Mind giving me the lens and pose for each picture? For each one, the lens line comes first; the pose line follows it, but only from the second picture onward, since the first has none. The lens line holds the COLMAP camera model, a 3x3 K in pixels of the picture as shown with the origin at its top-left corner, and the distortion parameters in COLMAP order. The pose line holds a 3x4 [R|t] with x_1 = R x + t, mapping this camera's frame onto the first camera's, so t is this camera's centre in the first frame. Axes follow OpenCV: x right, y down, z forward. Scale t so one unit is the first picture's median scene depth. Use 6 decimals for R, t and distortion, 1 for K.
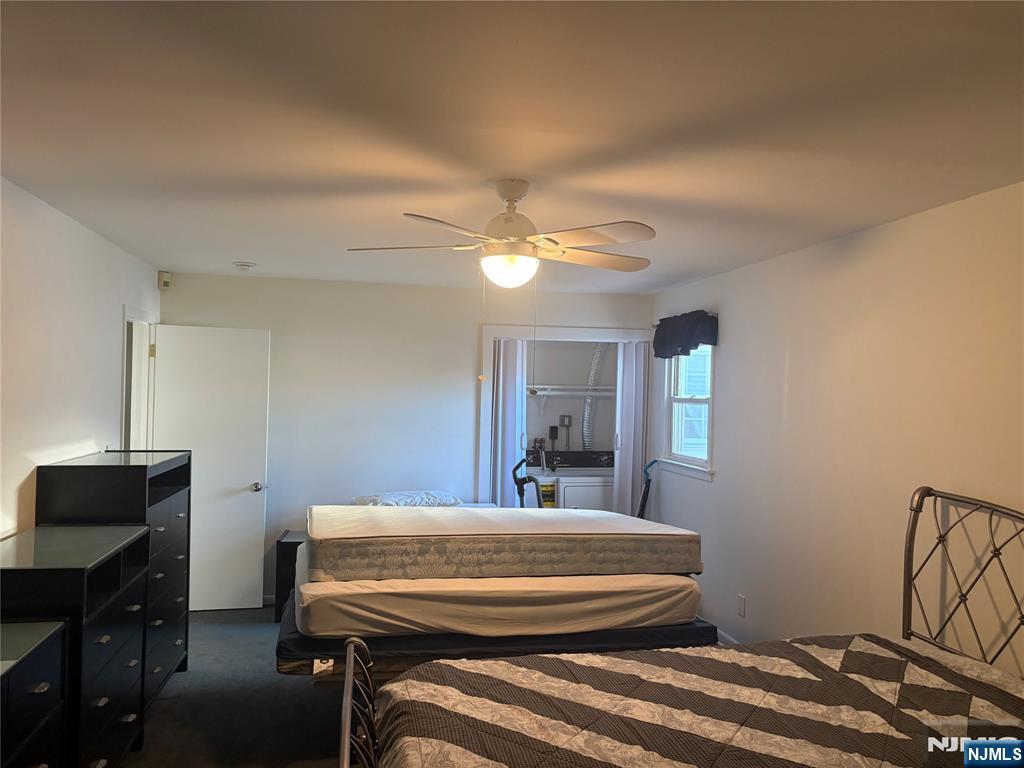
lens RADIAL K [[775.0, 0, 512.5], [0, 775.0, 383.0], [0, 0, 1]] dist [-0.000686, -0.000004]
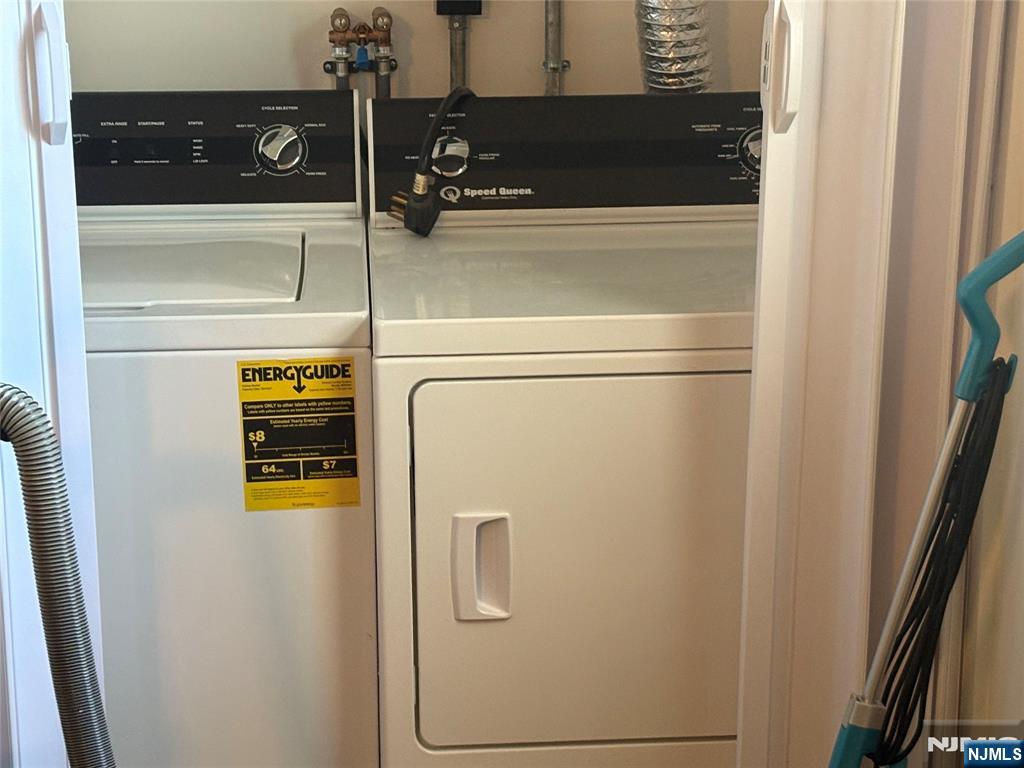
lens RADIAL K [[2329.8, 0, 511.3], [0, 2329.8, 384.1], [0, 0, 1]] dist [0.046666, 0.000000]
pose [[0.993621, 0.013301, -0.111986, 0.132745], [0.017019, 0.963960, 0.265501, 0.020039], [0.111482, -0.265714, 0.957585, 0.585232]]
